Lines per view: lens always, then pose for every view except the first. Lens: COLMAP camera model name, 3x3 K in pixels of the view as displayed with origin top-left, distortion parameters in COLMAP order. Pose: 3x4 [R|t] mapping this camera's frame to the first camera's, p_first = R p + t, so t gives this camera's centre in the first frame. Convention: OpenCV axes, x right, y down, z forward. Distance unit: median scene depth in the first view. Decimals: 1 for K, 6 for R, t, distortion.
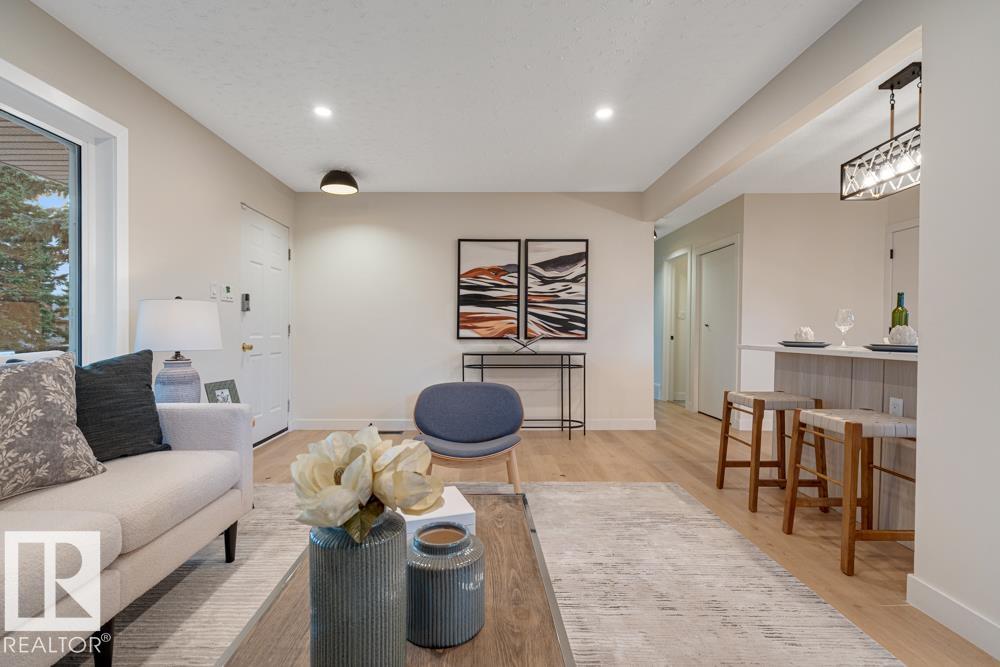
lens RADIAL K [[457.0, 0, 499.4], [0, 457.0, 335.4], [0, 0, 1]] dist [-0.004918, -0.000016]
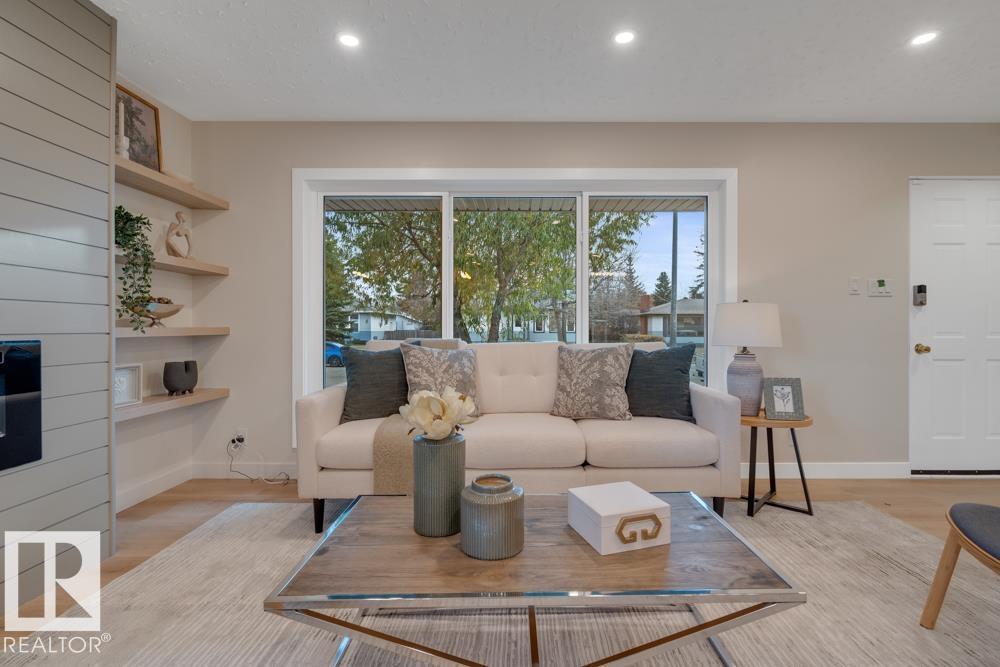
lens RADIAL K [[457.0, 0, 501.7], [0, 457.0, 323.6], [0, 0, 1]] dist [-0.004918, -0.000016]
pose [[-0.035313, -0.008374, -0.999341, 0.242893], [-0.010641, 0.999911, -0.008003, -0.004322], [0.999320, 0.010351, -0.035399, 0.210987]]
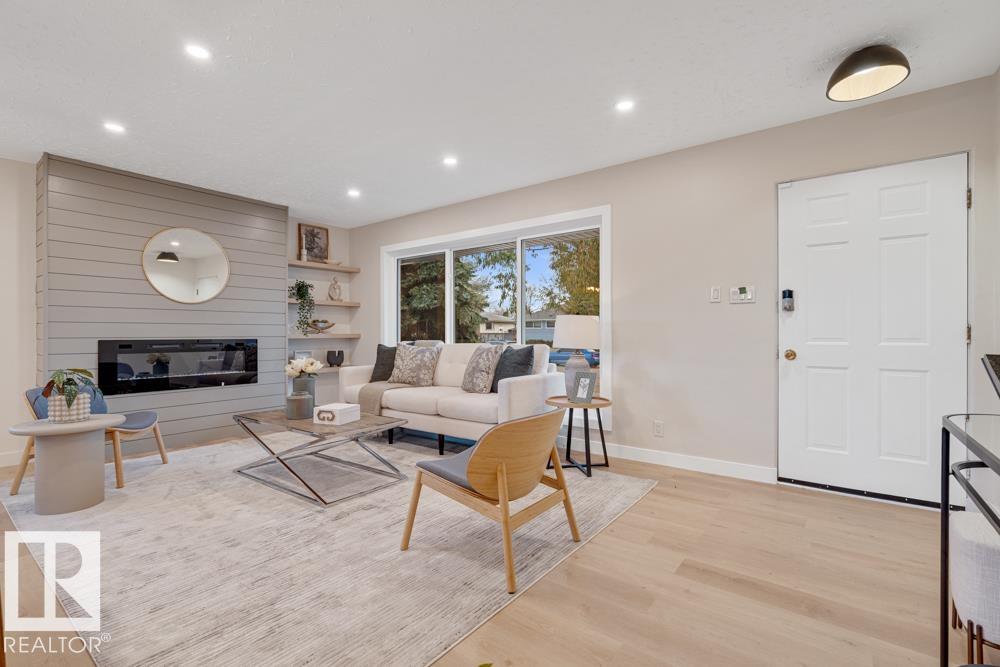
lens RADIAL K [[457.0, 0, 497.7], [0, 457.0, 315.1], [0, 0, 1]] dist [-0.004918, -0.000016]
pose [[-0.633357, -0.026919, -0.773392, 0.330971], [-0.004801, 0.999512, -0.030858, -0.014133], [0.773845, -0.015831, -0.633177, 0.890893]]
